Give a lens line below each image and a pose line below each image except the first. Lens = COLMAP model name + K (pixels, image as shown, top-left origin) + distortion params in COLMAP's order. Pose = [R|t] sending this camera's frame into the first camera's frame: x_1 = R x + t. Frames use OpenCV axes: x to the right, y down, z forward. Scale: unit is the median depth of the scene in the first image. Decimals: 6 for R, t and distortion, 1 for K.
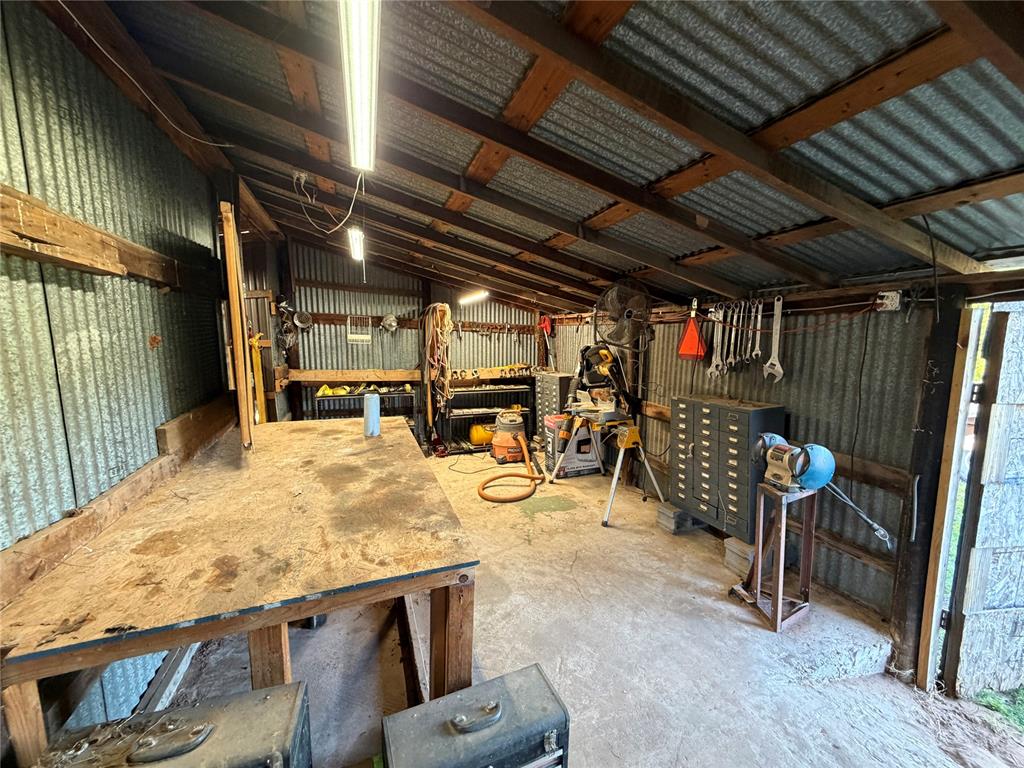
lens RADIAL K [[411.9, 0, 511.0], [0, 411.9, 385.9], [0, 0, 1]] dist [-0.000085, -0.000038]
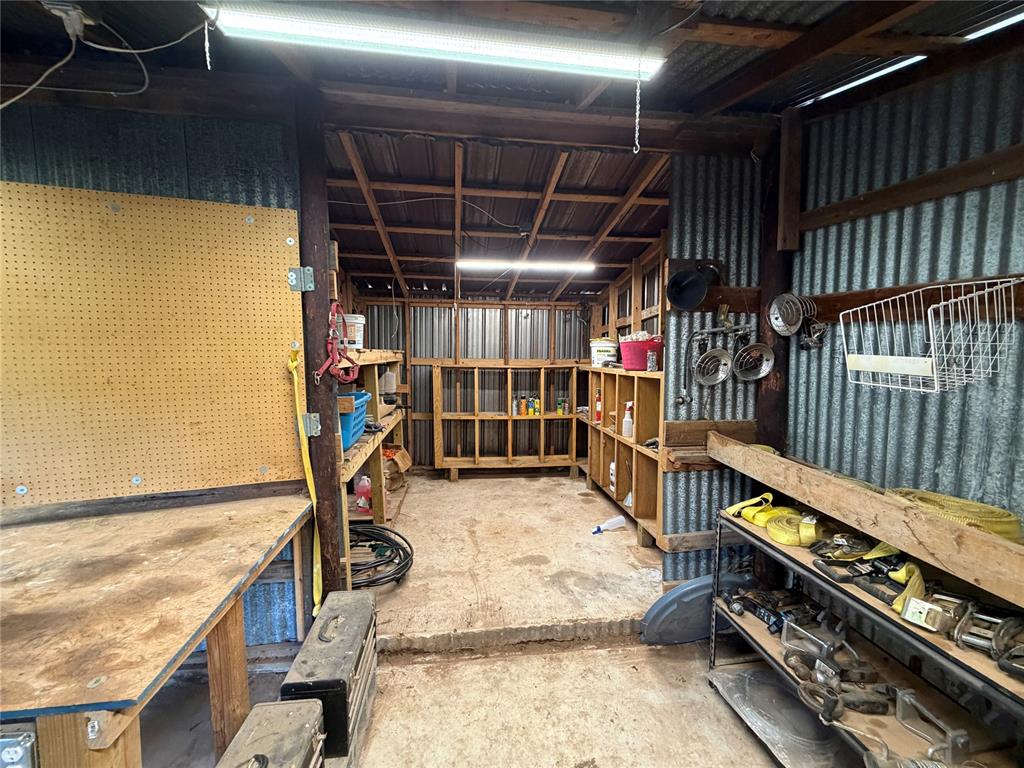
lens RADIAL K [[411.9, 0, 511.3], [0, 411.9, 380.2], [0, 0, 1]] dist [-0.000085, -0.000038]
pose [[-0.211151, 0.074922, -0.974578, -0.058525], [-0.127150, 0.986481, 0.103385, -0.103380], [0.969148, 0.145747, -0.198770, 0.799182]]
